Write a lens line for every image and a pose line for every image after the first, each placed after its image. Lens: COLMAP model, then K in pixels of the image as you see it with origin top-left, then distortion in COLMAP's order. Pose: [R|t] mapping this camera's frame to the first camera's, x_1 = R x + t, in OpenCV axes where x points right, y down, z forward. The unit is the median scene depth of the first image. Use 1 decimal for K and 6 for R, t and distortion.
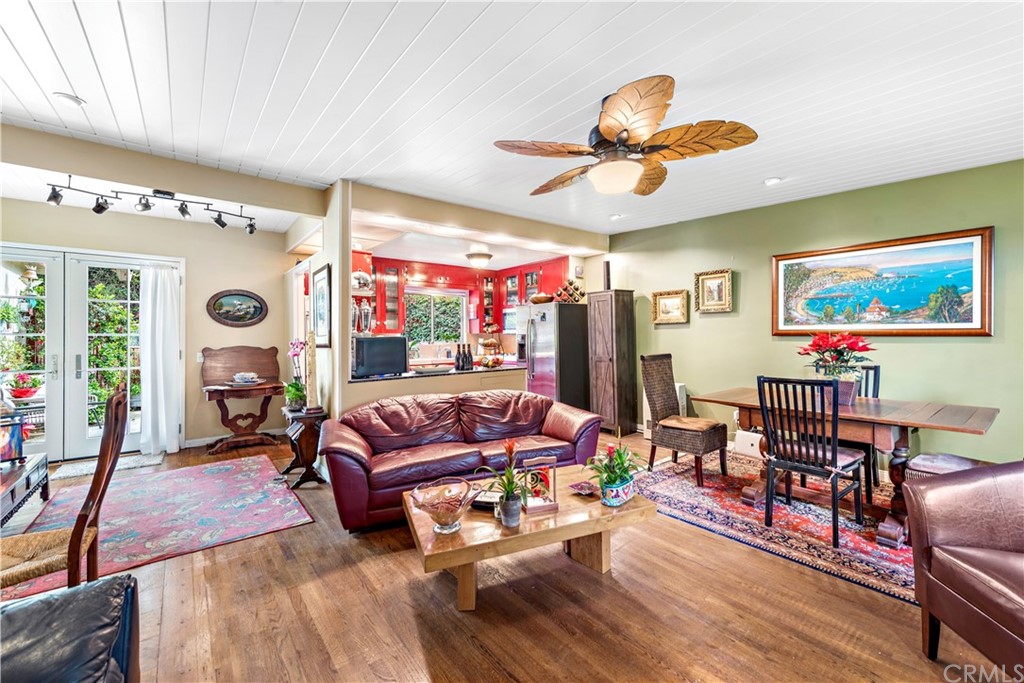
lens RADIAL K [[406.0, 0, 515.0], [0, 406.0, 338.3], [0, 0, 1]] dist [0.000243, -0.000208]
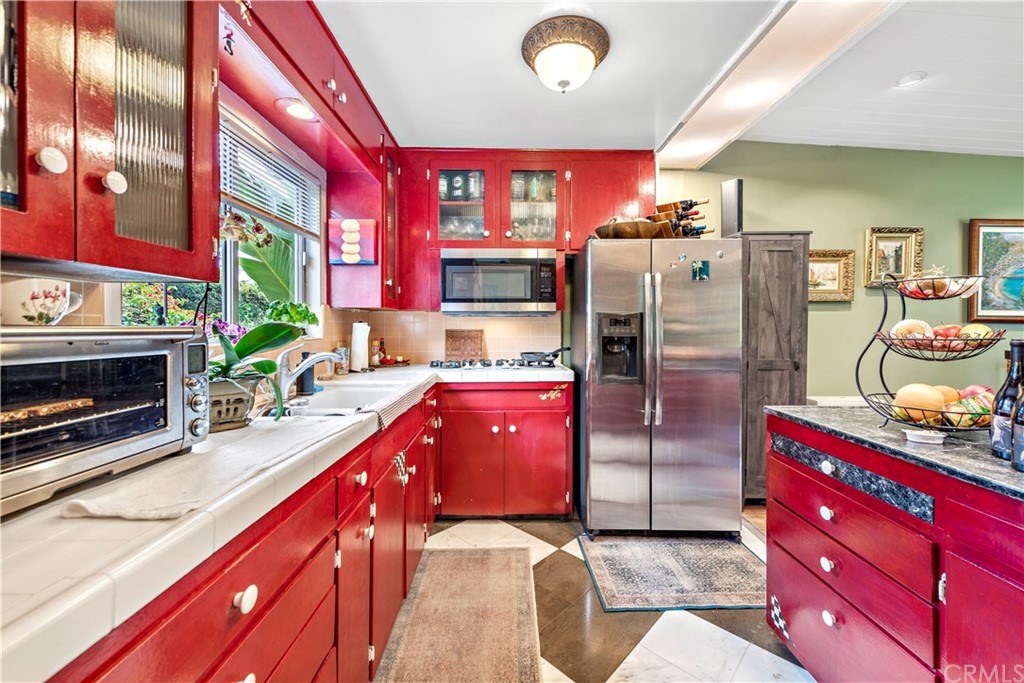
lens RADIAL K [[406.0, 0, 515.0], [0, 406.0, 338.3], [0, 0, 1]] dist [0.000243, -0.000208]
pose [[0.608206, -0.007449, 0.793744, -0.453192], [-0.001338, 0.999945, 0.010409, 0.014855], [-0.793778, -0.007393, 0.608162, 1.093037]]
